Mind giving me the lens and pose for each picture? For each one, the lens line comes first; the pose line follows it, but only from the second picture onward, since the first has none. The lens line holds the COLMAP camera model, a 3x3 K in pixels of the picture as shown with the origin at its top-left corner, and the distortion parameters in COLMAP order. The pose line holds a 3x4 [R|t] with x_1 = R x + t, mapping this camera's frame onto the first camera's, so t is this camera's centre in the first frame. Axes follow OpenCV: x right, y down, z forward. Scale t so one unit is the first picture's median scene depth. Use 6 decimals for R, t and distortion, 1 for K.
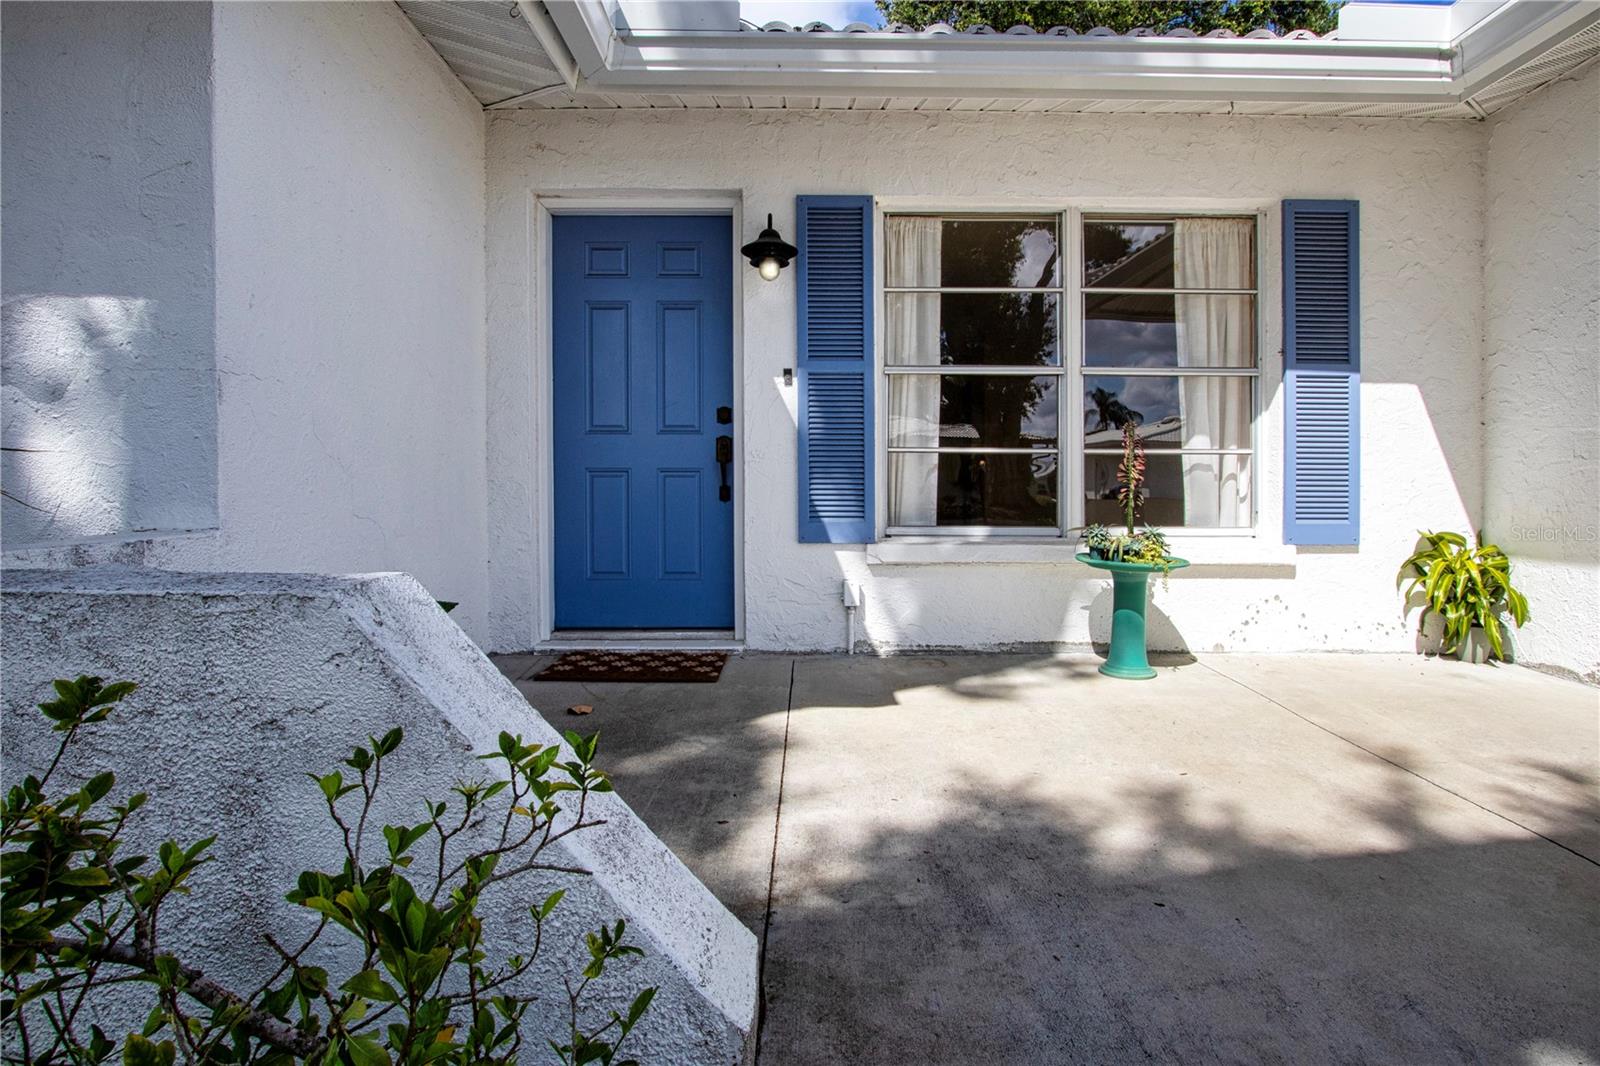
lens RADIAL K [[756.7, 0, 843.7], [0, 756.7, 485.8], [0, 0, 1]] dist [-0.020065, 0.006259]
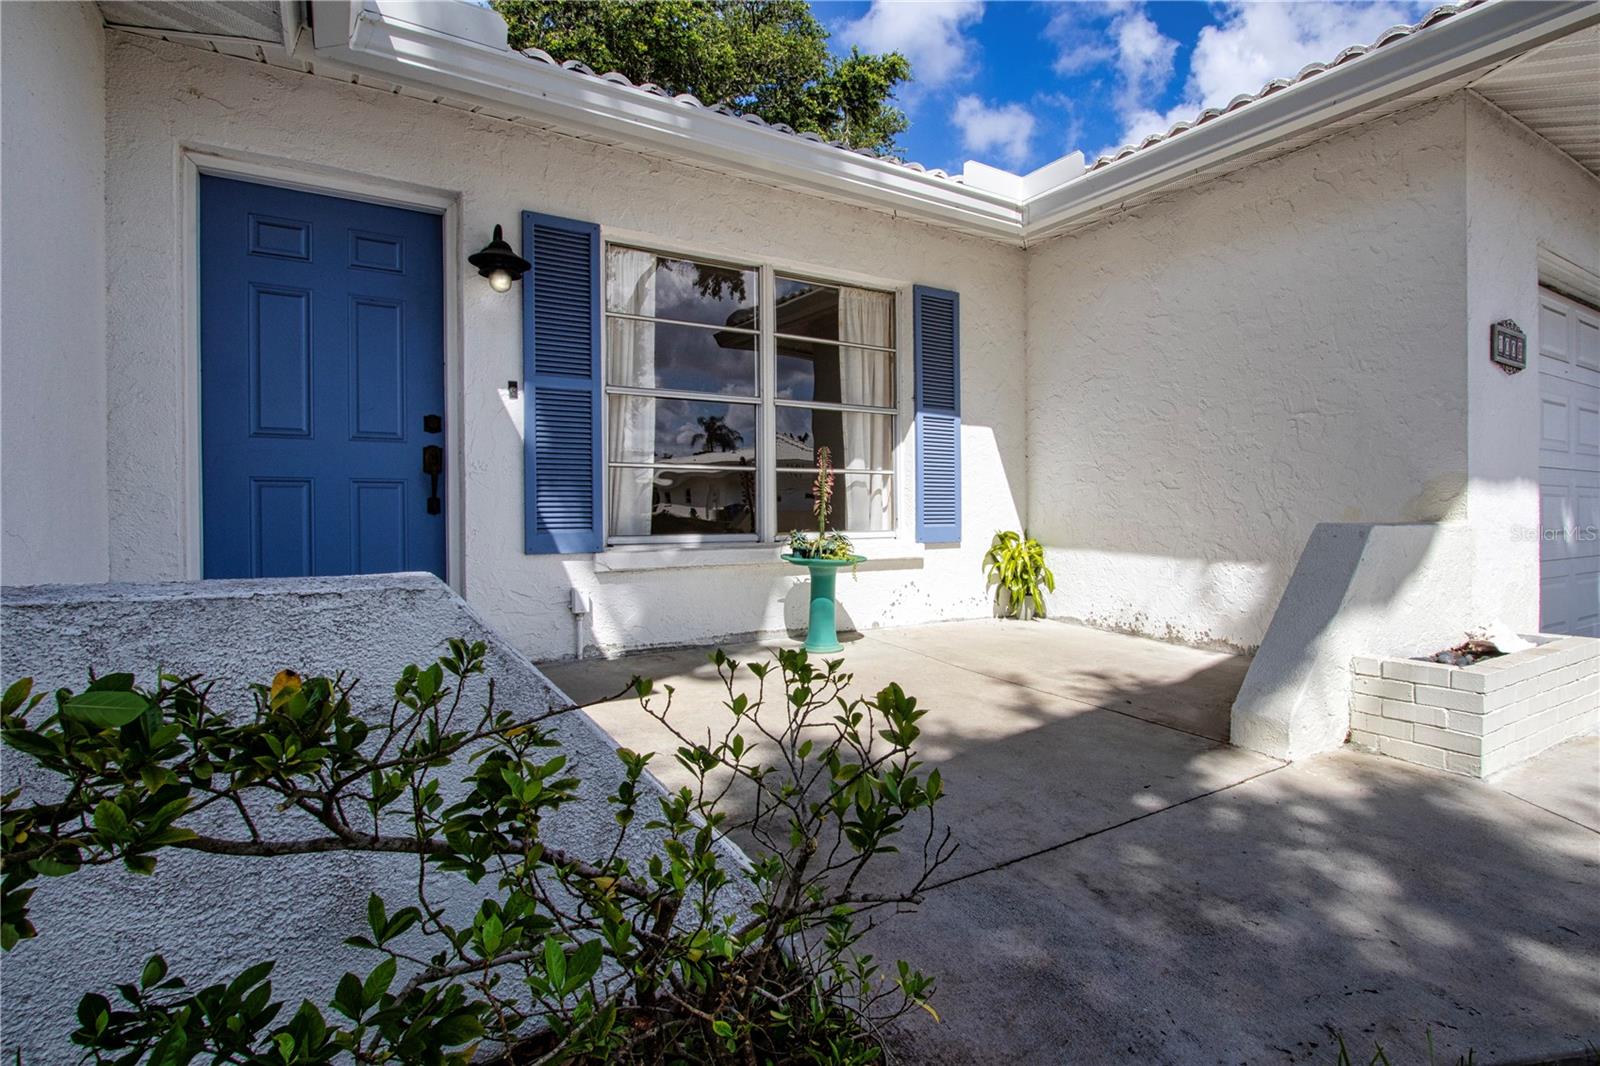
lens RADIAL K [[756.7, 0, 843.7], [0, 756.7, 485.8], [0, 0, 1]] dist [-0.020065, 0.006259]
pose [[0.856894, 0.011101, 0.515374, -0.213549], [-0.000275, 0.999778, -0.021077, 0.005102], [-0.515493, 0.017919, 0.856706, -0.080082]]
